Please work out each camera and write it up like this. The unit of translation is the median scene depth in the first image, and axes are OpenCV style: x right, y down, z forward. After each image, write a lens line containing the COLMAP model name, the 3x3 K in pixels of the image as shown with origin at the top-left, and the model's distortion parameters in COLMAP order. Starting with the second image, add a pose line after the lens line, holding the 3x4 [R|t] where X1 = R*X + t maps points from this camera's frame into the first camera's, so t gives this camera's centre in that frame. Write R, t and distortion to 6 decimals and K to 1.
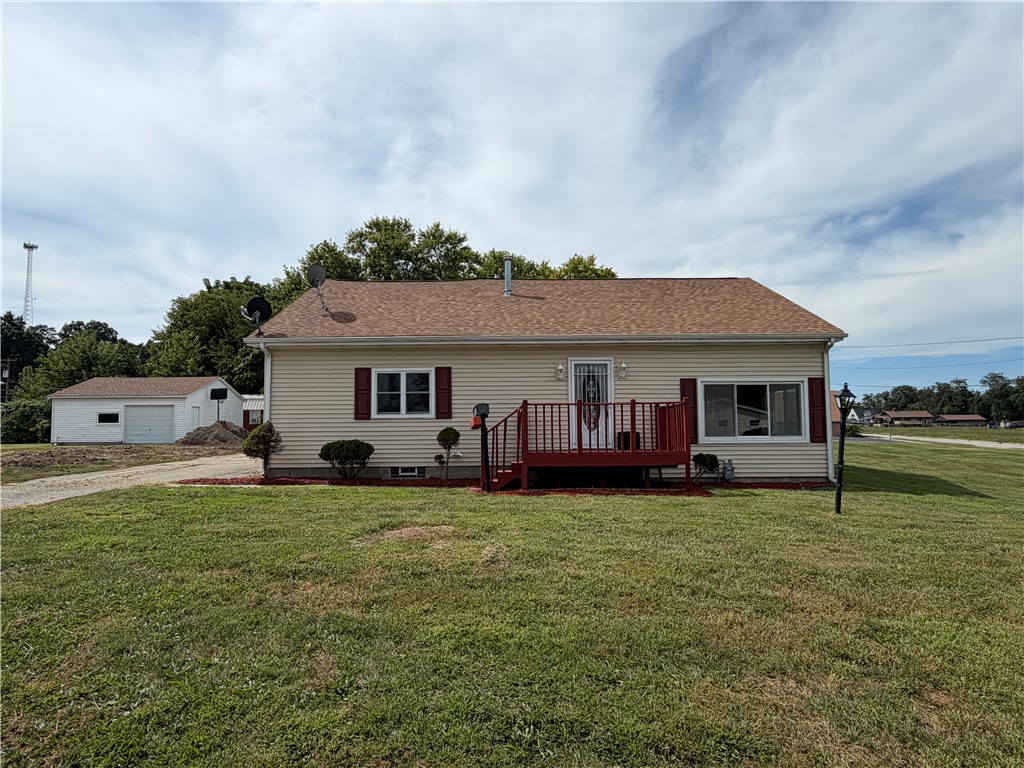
lens RADIAL K [[620.7, 0, 512.0], [0, 620.7, 384.0], [0, 0, 1]] dist [-0.002387, 0.003258]
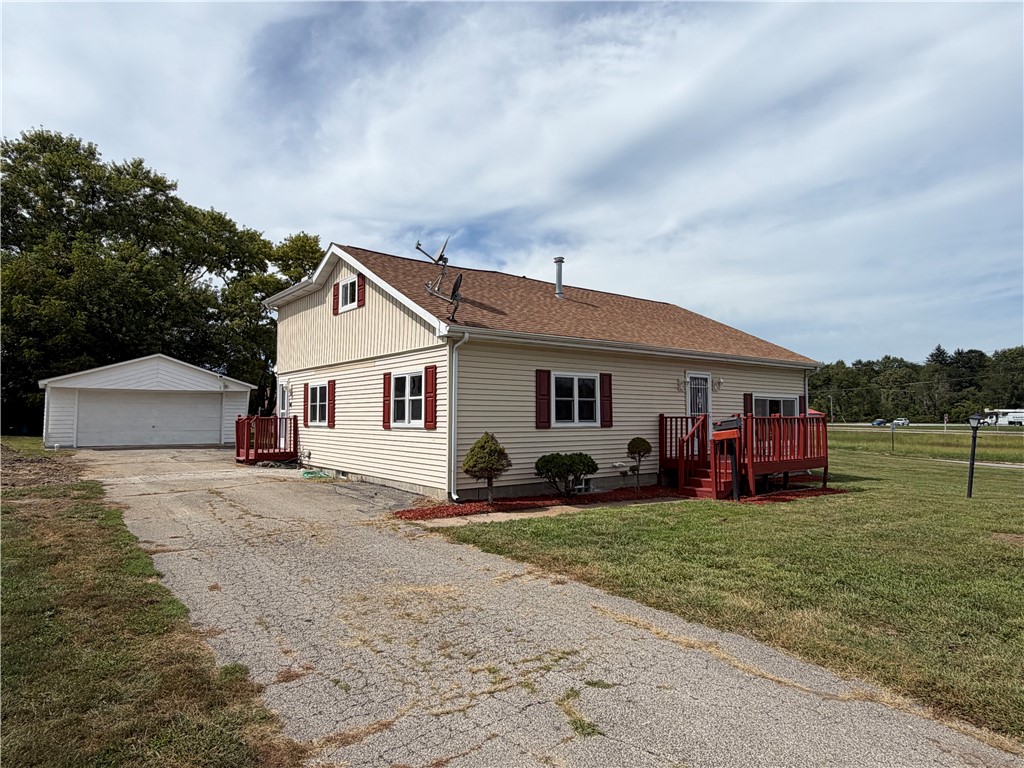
lens RADIAL K [[620.7, 0, 512.0], [0, 620.7, 384.0], [0, 0, 1]] dist [-0.002387, 0.003258]
pose [[0.792796, 0.040767, 0.608123, -0.810747], [-0.052059, 0.998644, 0.000921, -0.004555], [-0.607260, -0.032389, 0.793843, 0.323910]]
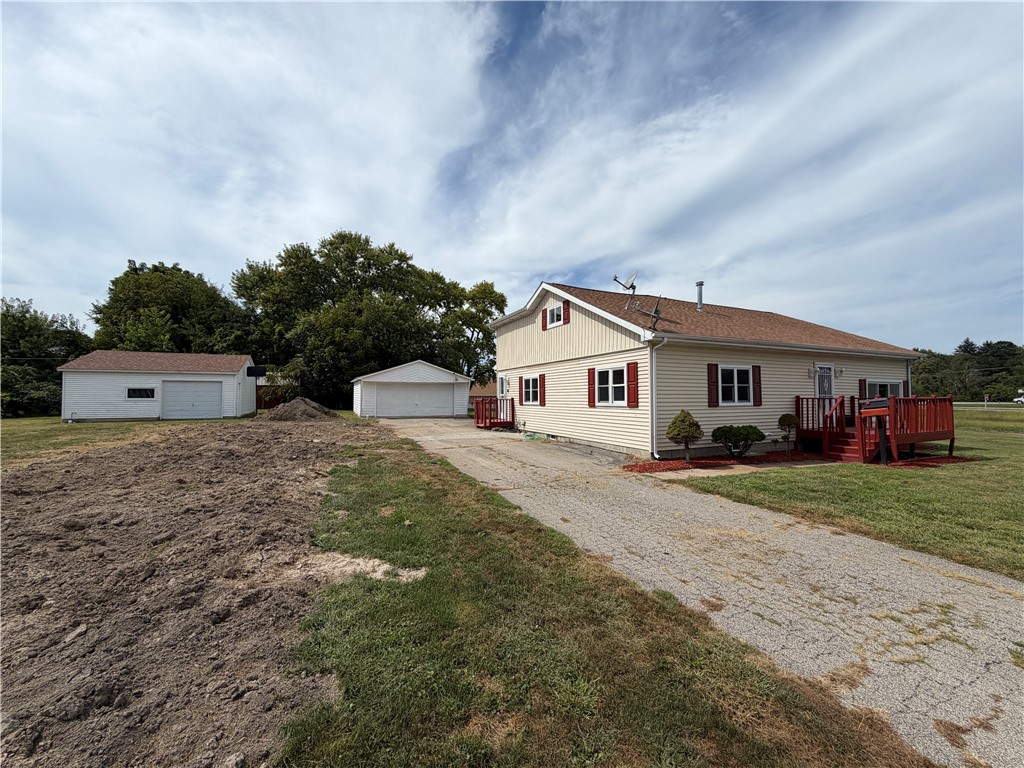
lens RADIAL K [[405.5, 0, 507.1], [0, 405.5, 389.2], [0, 0, 1]] dist [-0.000582, -0.000267]
pose [[0.914013, 0.014353, 0.405430, -0.916789], [-0.034680, 0.998480, 0.042835, 0.003181], [-0.404199, -0.053212, 0.913122, 0.443773]]
